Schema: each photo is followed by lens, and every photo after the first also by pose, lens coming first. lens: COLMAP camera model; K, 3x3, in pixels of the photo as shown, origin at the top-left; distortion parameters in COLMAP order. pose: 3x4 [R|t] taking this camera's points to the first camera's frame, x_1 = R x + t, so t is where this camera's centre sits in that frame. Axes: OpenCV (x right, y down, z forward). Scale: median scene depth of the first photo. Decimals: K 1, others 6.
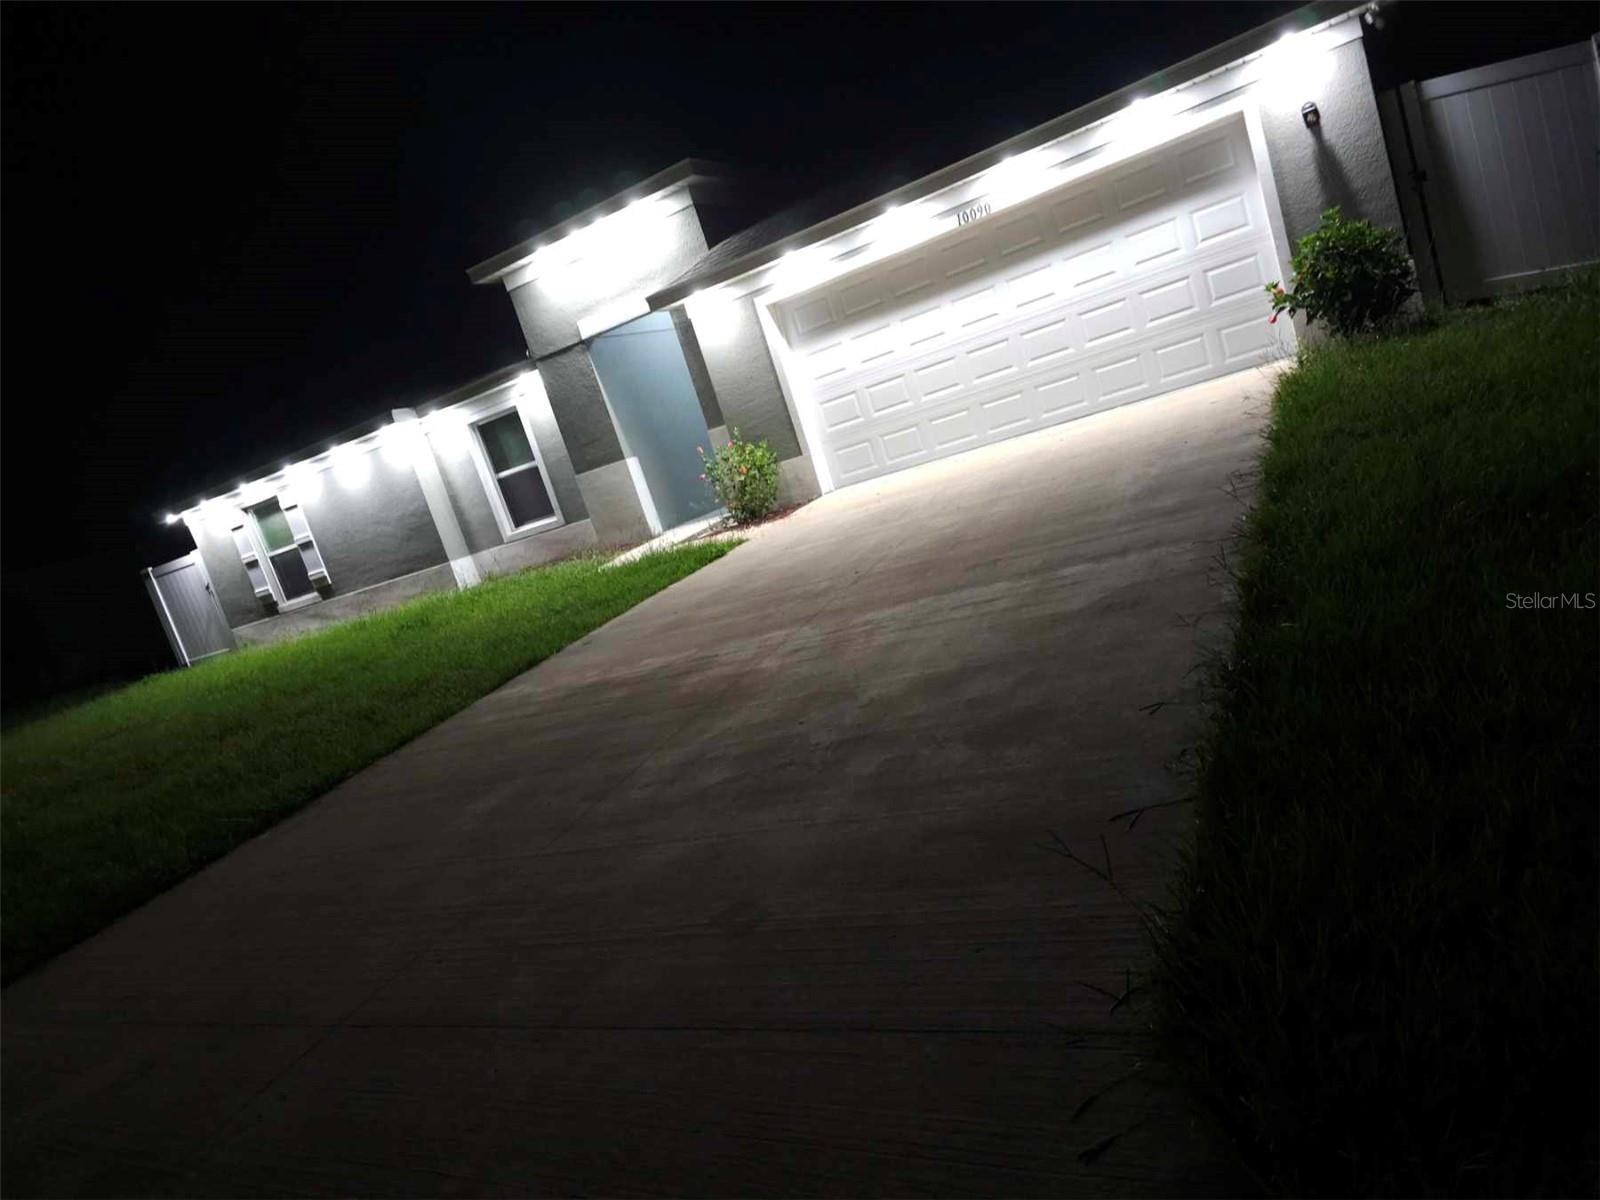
lens RADIAL K [[1051.3, 0, 796.6], [0, 1051.3, 613.8], [0, 0, 1]] dist [0.057803, -0.045633]
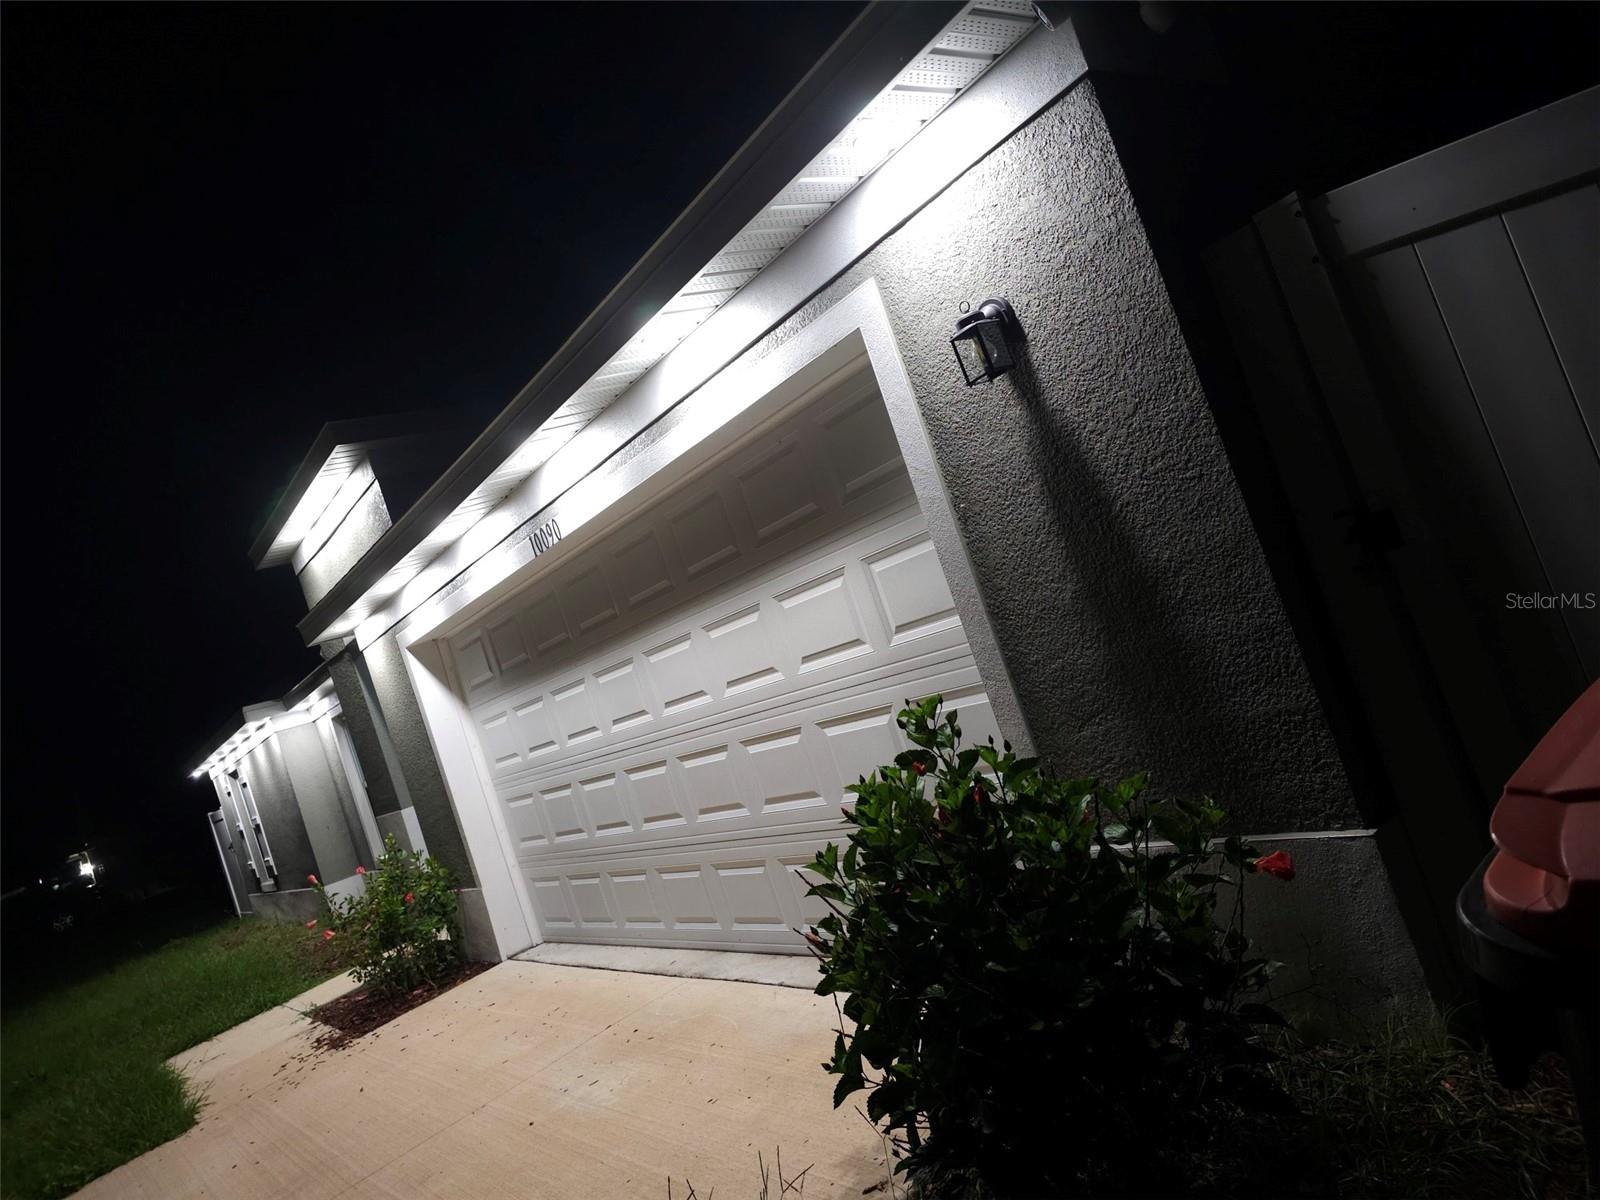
lens RADIAL K [[1051.3, 0, 794.9], [0, 1051.3, 604.1], [0, 0, 1]] dist [0.057803, -0.045633]
pose [[0.909289, -0.010972, -0.416021, 0.368680], [-0.016247, 0.997954, -0.061829, -0.244397], [0.415848, 0.062980, 0.907251, 0.463116]]
